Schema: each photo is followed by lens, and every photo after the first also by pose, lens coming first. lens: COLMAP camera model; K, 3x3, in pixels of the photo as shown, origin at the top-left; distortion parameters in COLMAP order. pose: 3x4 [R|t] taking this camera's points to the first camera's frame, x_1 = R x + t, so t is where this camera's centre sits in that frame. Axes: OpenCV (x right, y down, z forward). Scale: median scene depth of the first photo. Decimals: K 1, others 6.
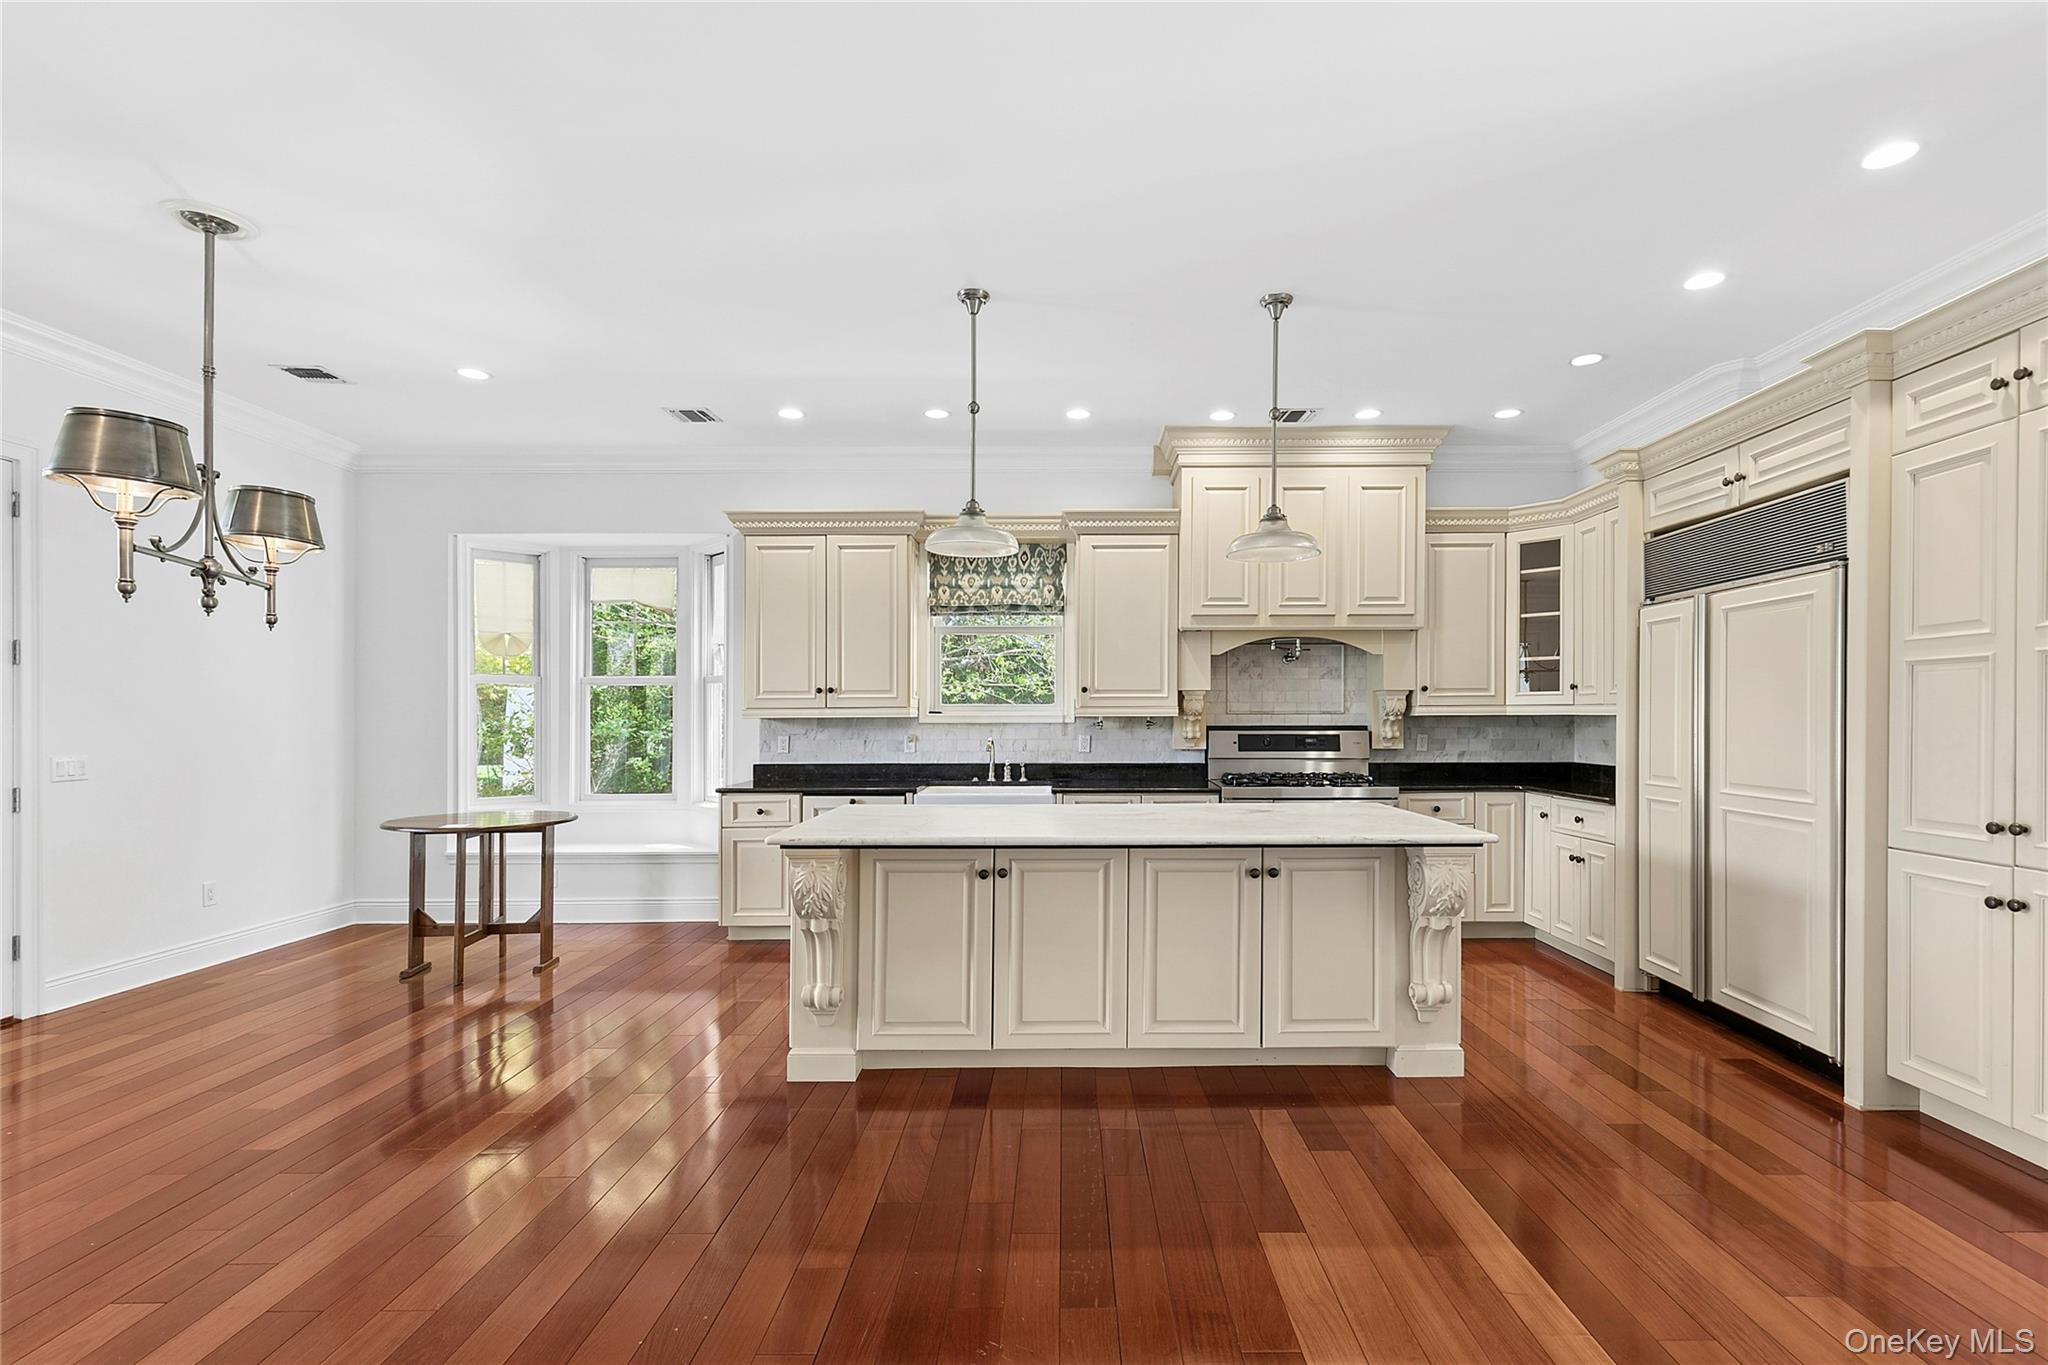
lens RADIAL K [[929.0, 0, 1032.2], [0, 929.0, 712.0], [0, 0, 1]] dist [0.002513, 0.000245]
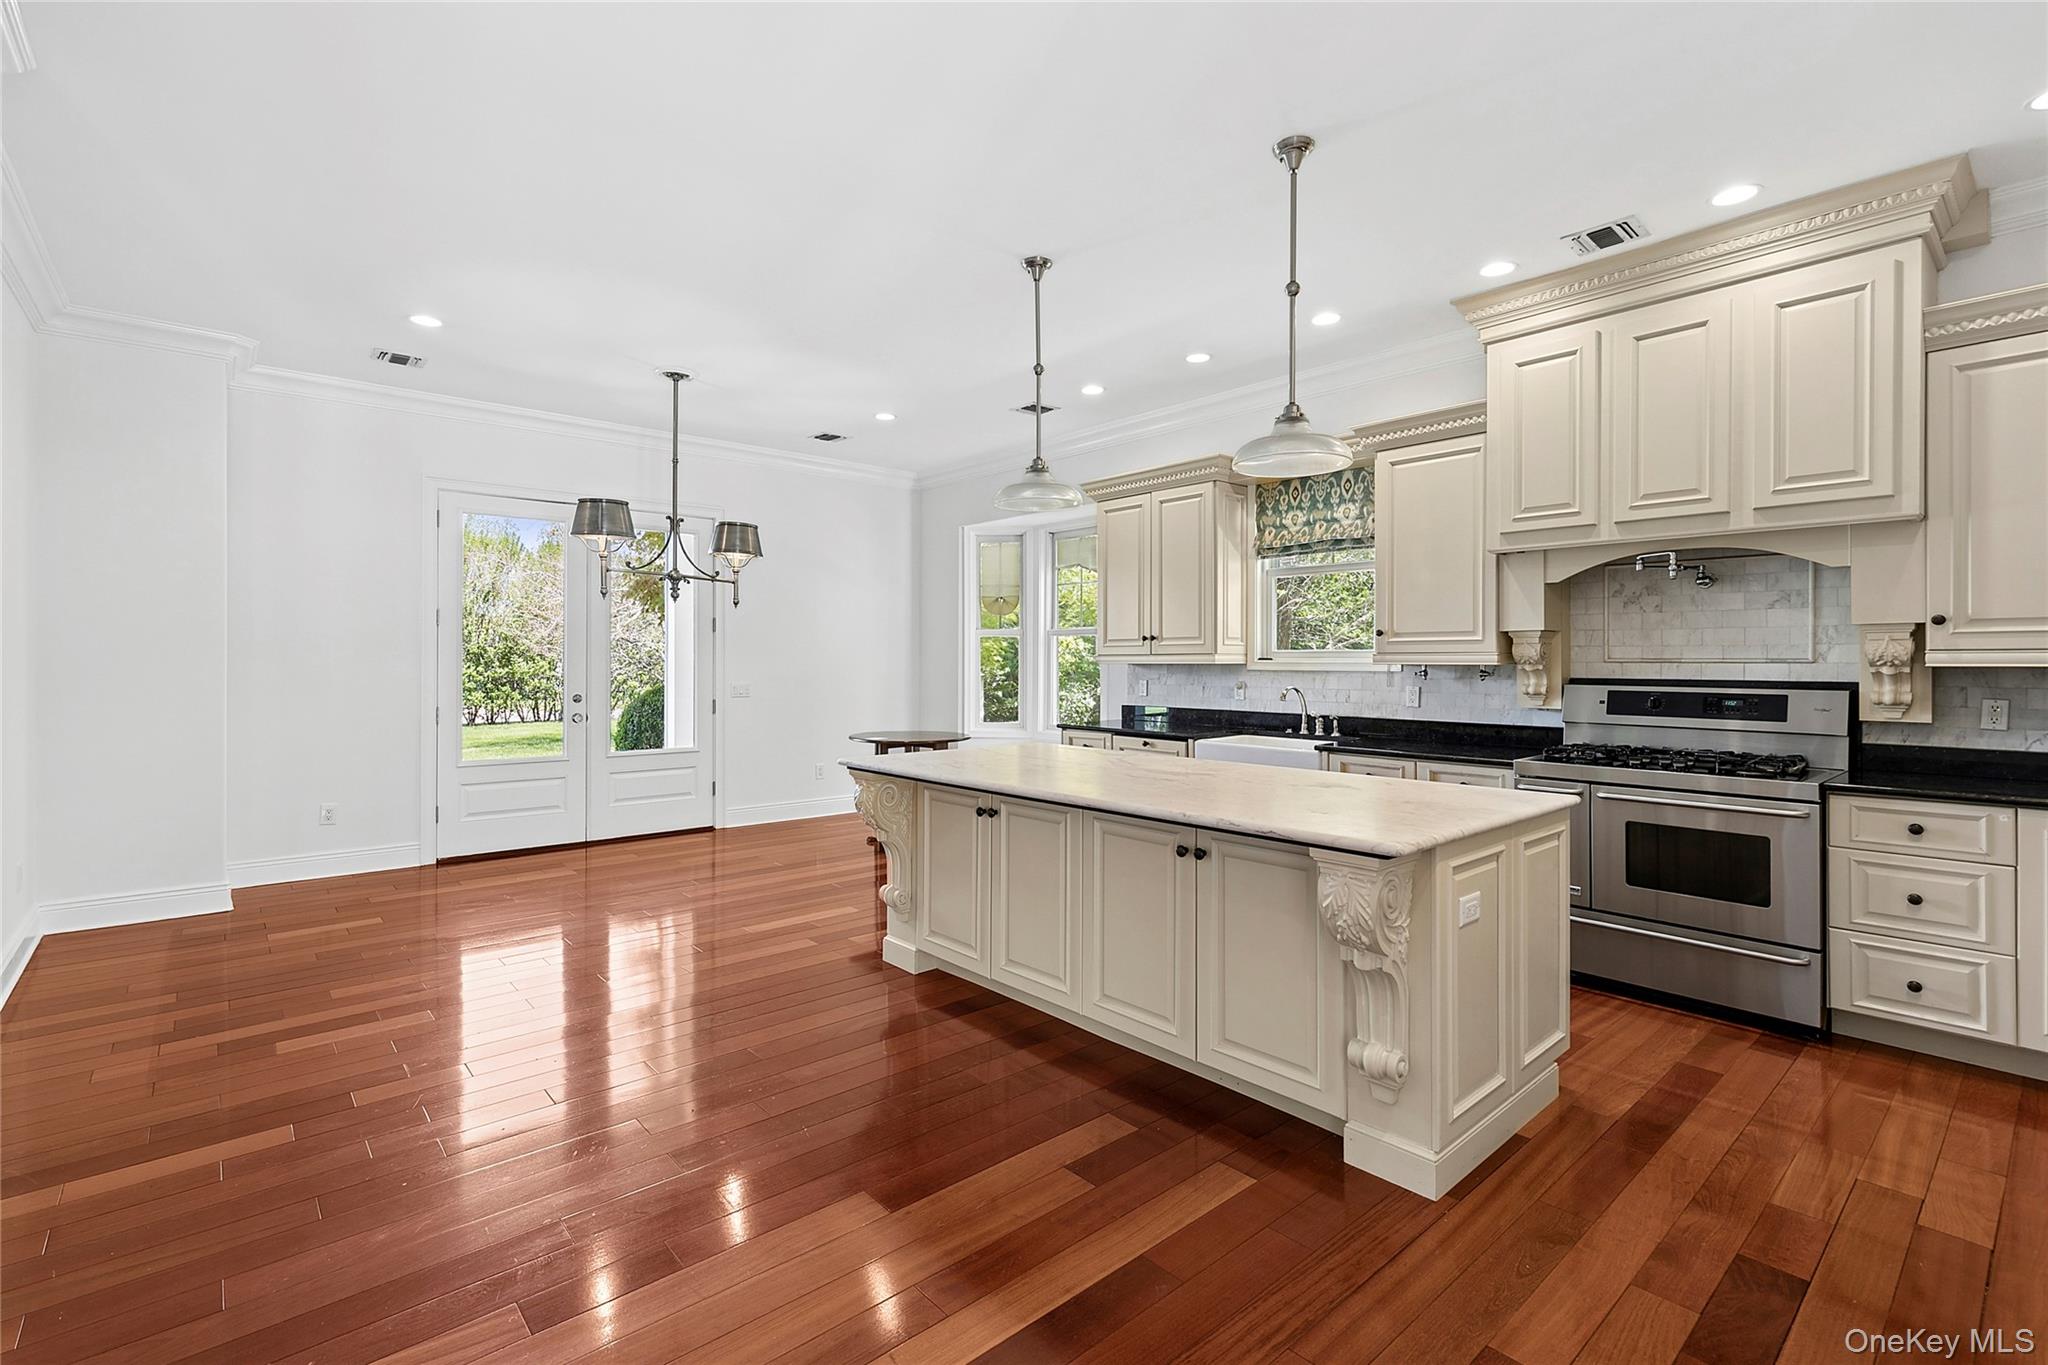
lens RADIAL K [[900.7, 0, 1026.1], [0, 900.7, 653.0], [0, 0, 1]] dist [-0.000768, 0.000002]
pose [[0.671759, -0.002611, -0.740765, 0.439628], [0.000672, 0.999996, -0.002915, -0.003393], [0.740769, 0.001460, 0.671758, 0.198739]]
